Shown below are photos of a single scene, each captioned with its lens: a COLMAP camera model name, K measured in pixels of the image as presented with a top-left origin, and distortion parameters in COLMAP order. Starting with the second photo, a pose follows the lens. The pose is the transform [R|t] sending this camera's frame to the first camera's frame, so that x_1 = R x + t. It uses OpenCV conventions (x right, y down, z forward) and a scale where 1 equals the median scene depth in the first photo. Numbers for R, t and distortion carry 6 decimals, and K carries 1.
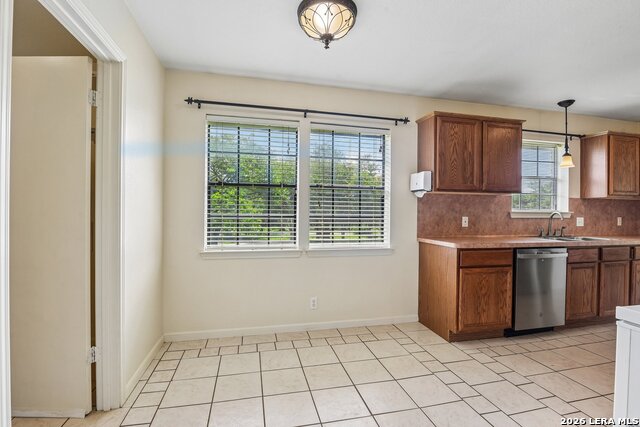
lens RADIAL K [[292.4, 0, 317.5], [0, 292.4, 213.4], [0, 0, 1]] dist [-0.003119, -0.000687]
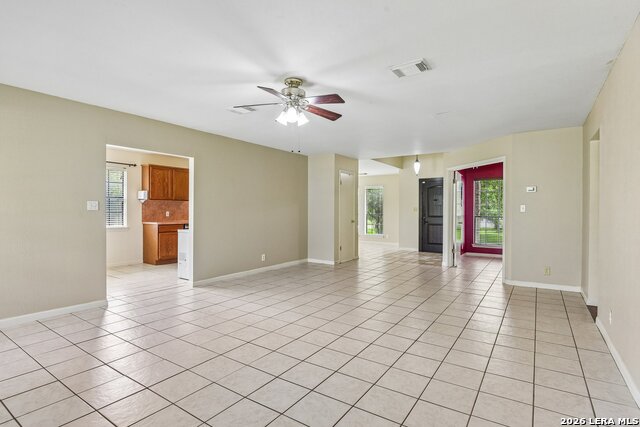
lens RADIAL K [[328.4, 0, 314.6], [0, 328.4, 213.4], [0, 0, 1]] dist [-0.006132, -0.000368]
pose [[0.734452, -0.011632, 0.678561, -0.345521], [0.004007, 0.999910, 0.012804, -0.001728], [-0.678649, -0.006686, 0.734433, -1.589273]]
